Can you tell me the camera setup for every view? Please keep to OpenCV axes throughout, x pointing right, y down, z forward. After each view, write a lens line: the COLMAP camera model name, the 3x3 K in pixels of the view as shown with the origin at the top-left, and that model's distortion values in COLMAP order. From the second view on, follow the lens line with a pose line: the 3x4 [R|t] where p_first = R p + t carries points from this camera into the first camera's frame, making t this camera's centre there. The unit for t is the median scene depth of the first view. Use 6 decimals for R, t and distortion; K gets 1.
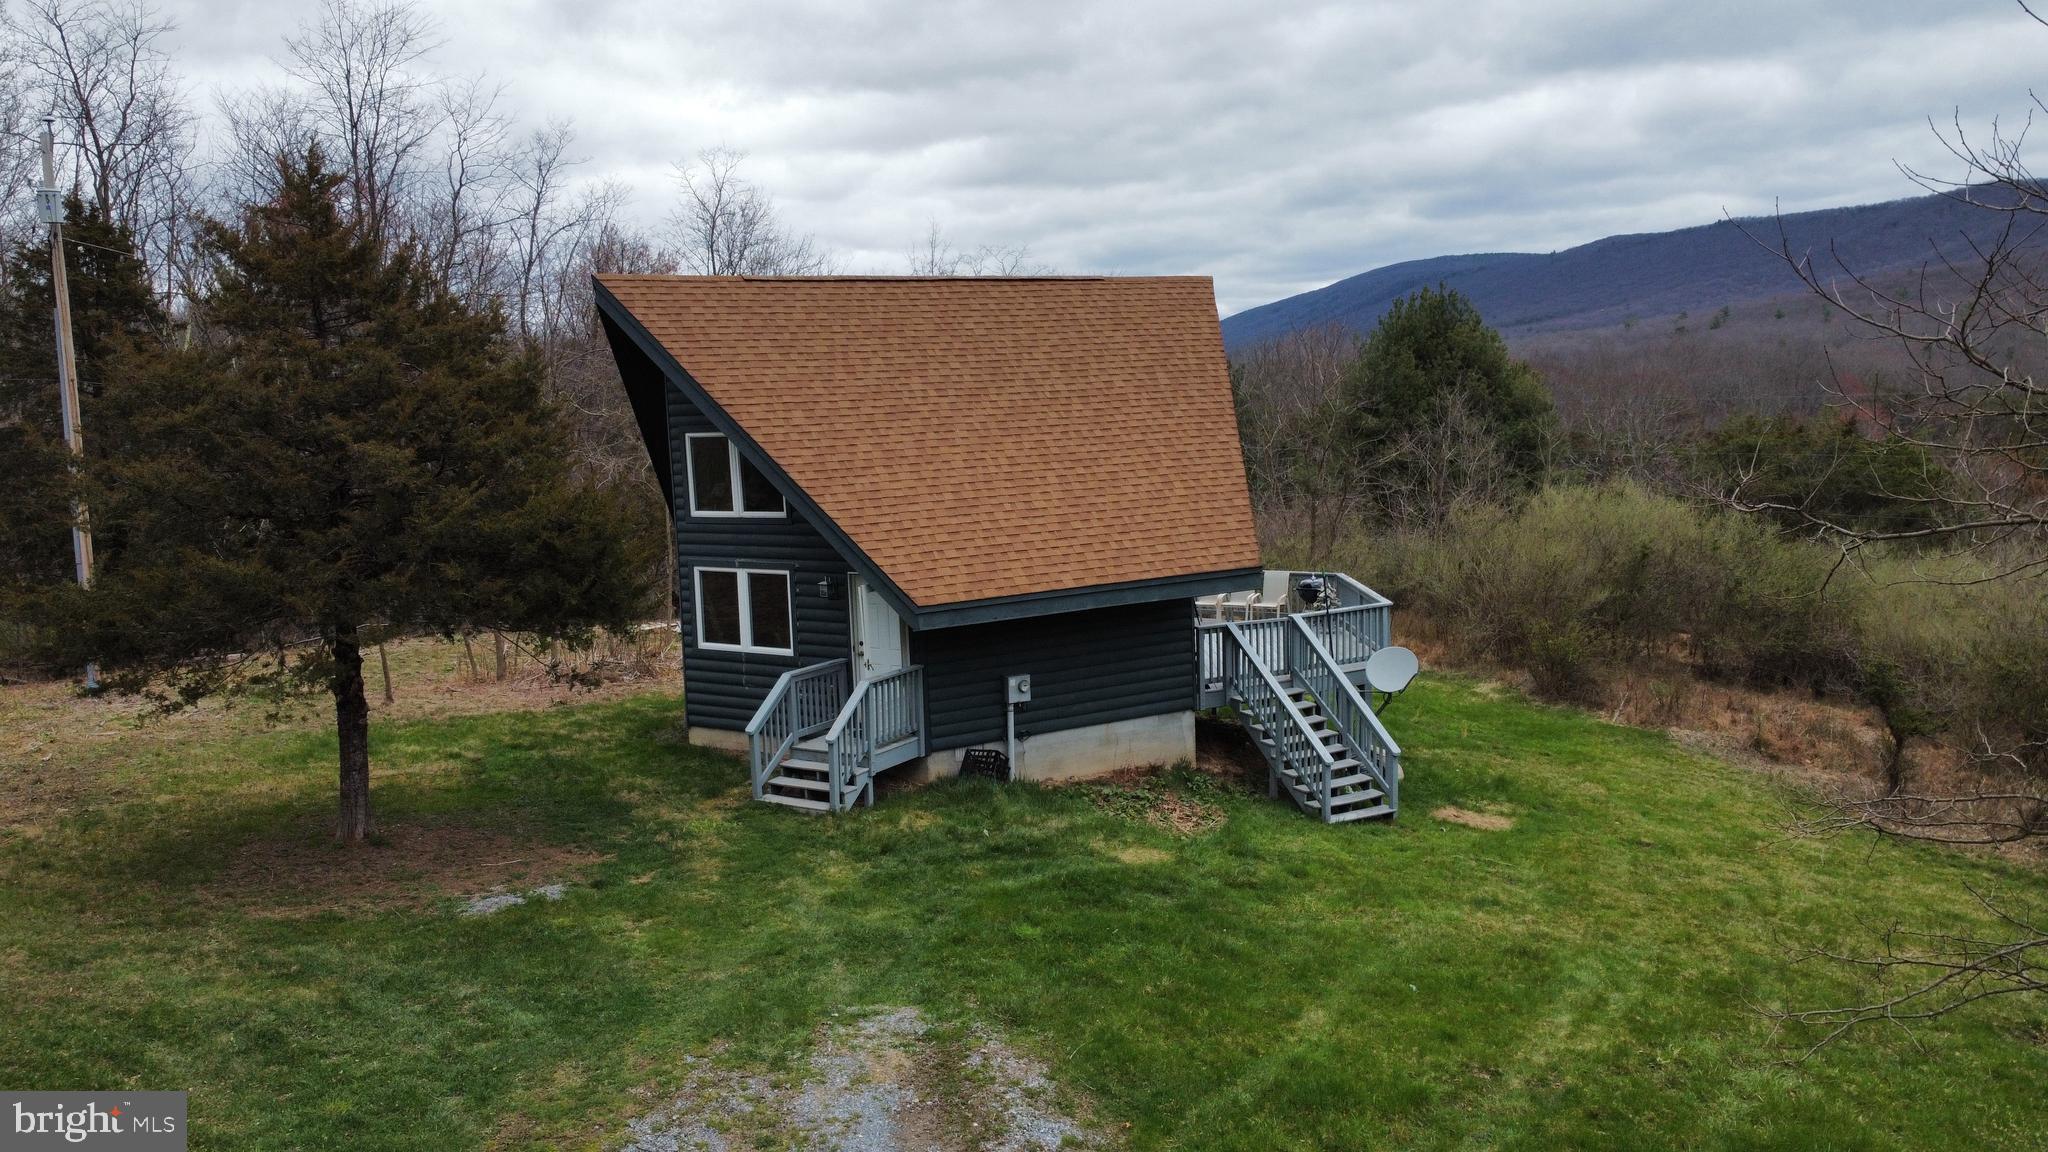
lens RADIAL K [[1525.7, 0, 1024.0], [0, 1525.7, 576.0], [0, 0, 1]] dist [0.107127, -0.000726]
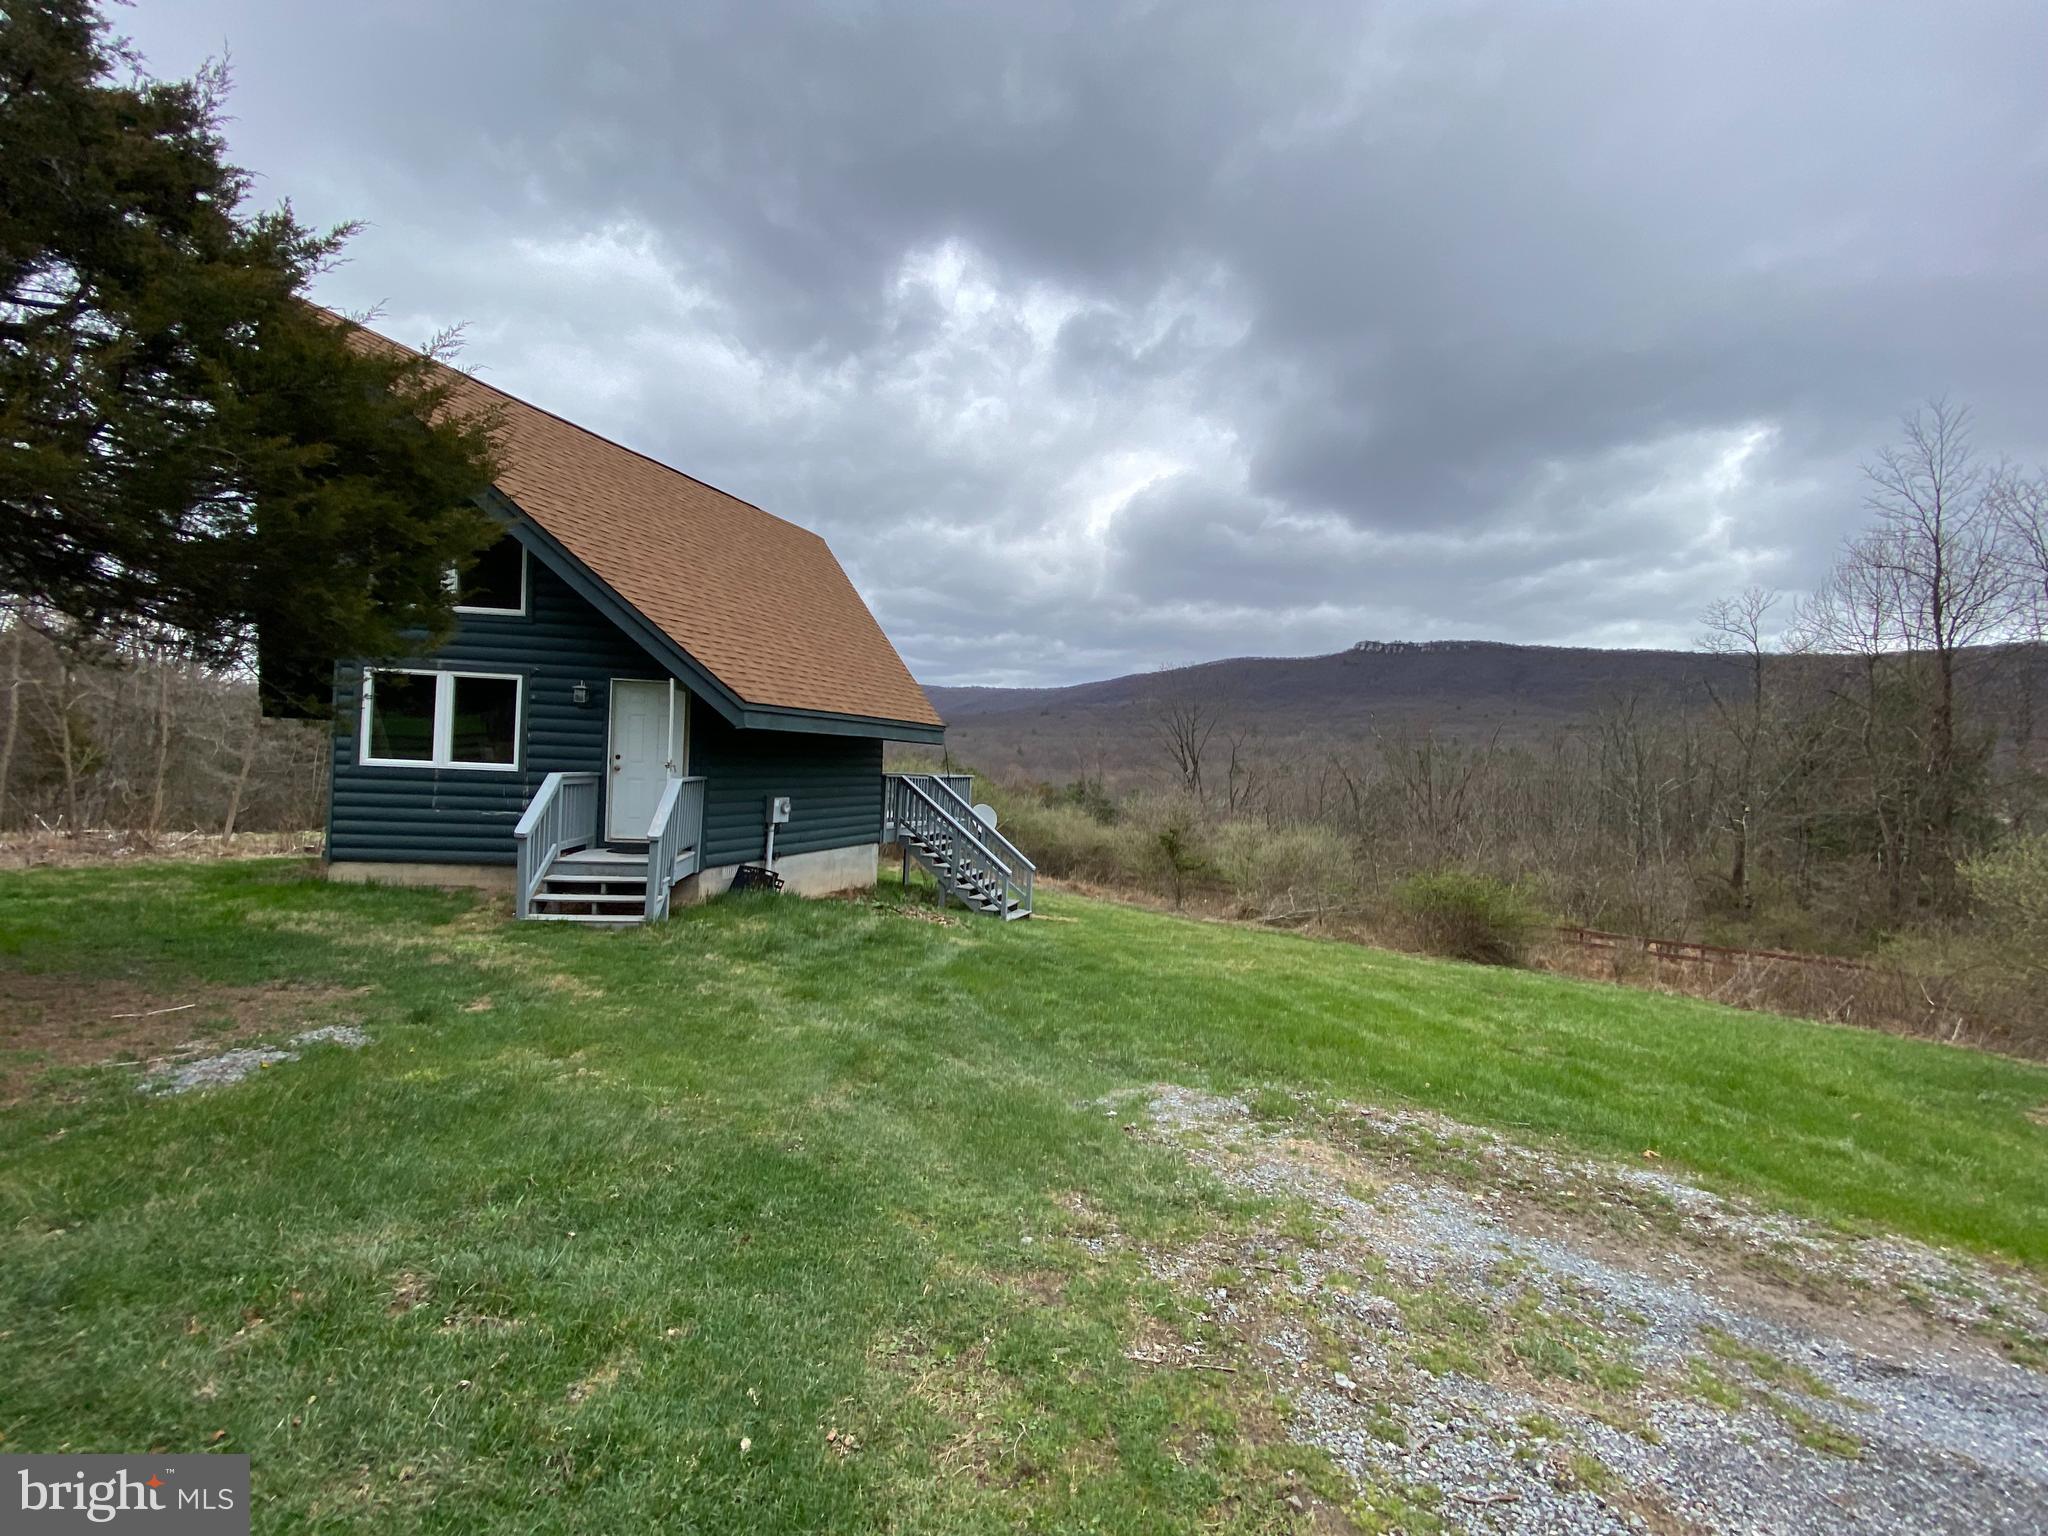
lens RADIAL K [[807.8, 0, 1024.0], [0, 807.8, 768.0], [0, 0, 1]] dist [0.000089, -0.000031]
pose [[0.760738, 0.064357, 0.645861, -0.237050], [0.010460, 0.993727, -0.111341, 0.108776], [-0.648975, 0.091457, 0.755293, 0.464777]]
